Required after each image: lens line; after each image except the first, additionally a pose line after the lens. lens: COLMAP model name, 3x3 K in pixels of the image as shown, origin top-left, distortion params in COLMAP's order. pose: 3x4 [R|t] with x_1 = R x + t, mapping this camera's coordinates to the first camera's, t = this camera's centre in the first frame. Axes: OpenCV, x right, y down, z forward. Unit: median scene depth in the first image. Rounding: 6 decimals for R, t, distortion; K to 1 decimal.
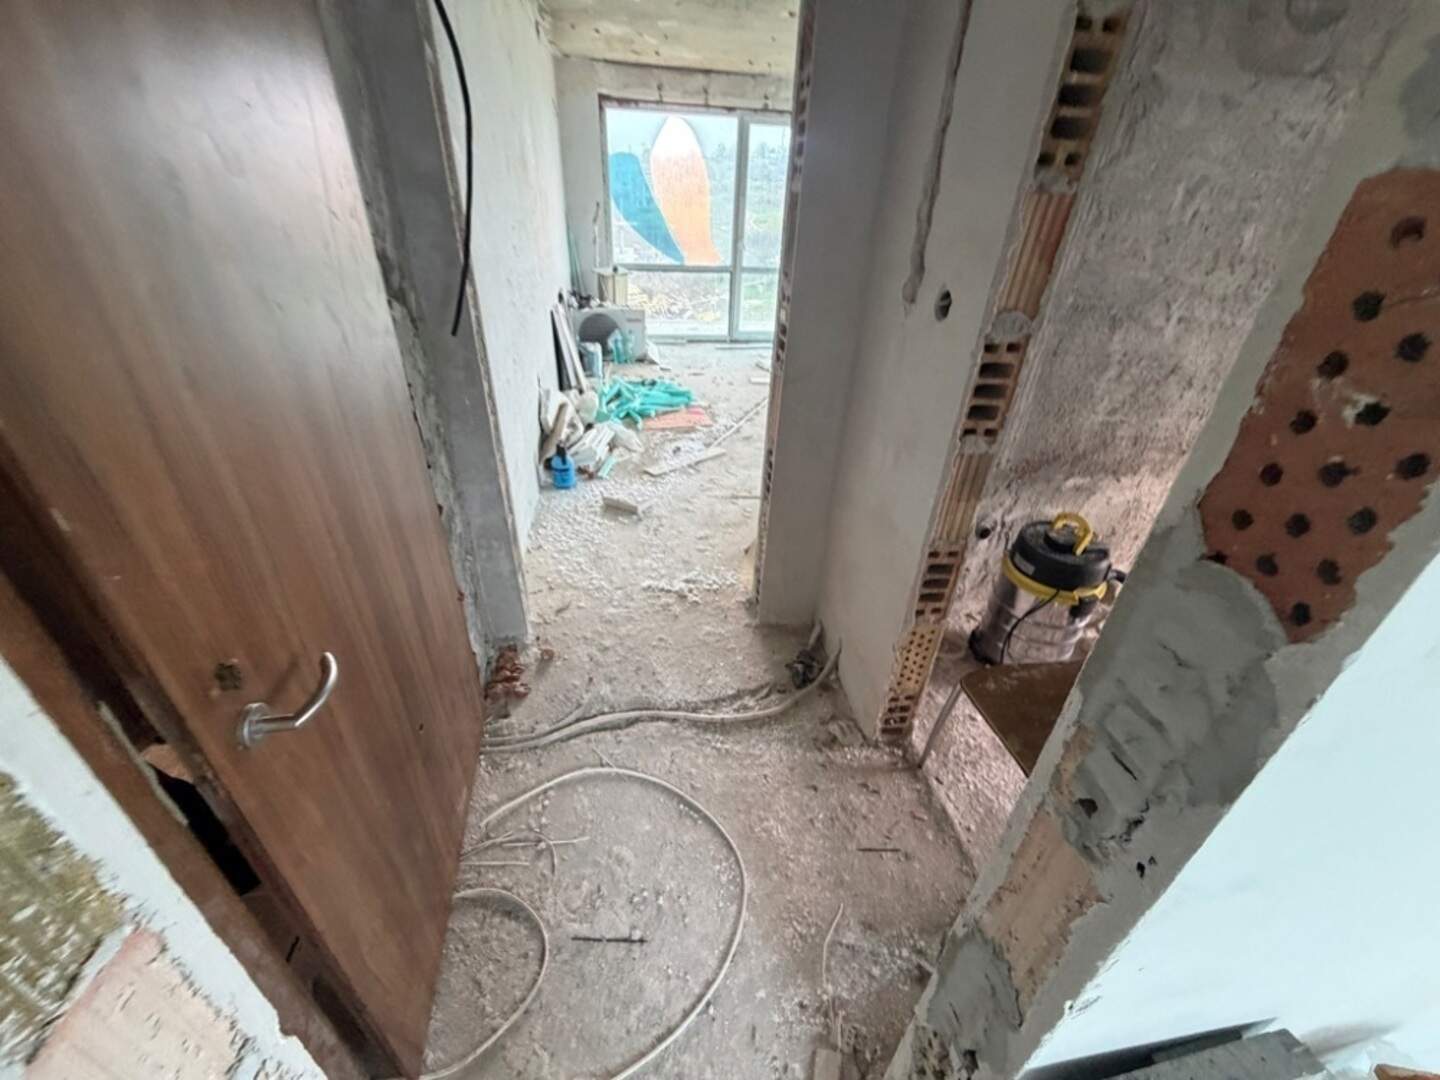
lens RADIAL K [[572.8, 0, 716.5], [0, 572.8, 539.6], [0, 0, 1]] dist [0.000511, -0.000112]
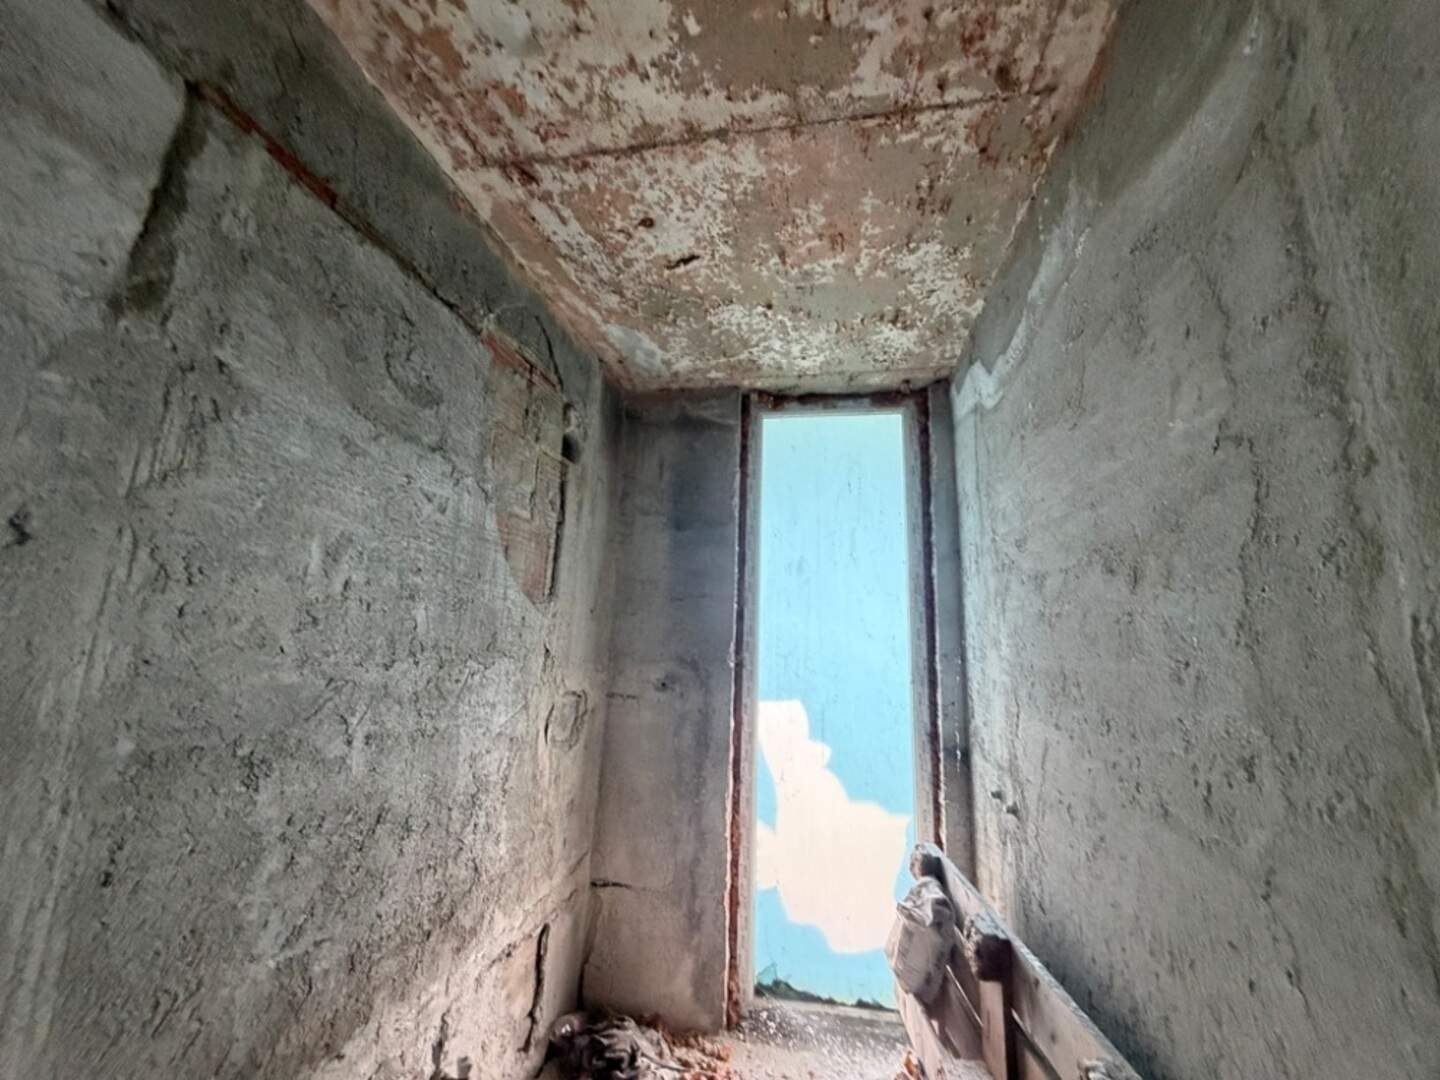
lens RADIAL K [[572.8, 0, 716.5], [0, 572.8, 539.6], [0, 0, 1]] dist [0.000511, -0.000112]
pose [[0.328206, 0.137061, 0.934610, 0.337745], [0.474638, 0.831515, -0.288620, -0.211718], [-0.816701, 0.538328, 0.207854, 0.464404]]
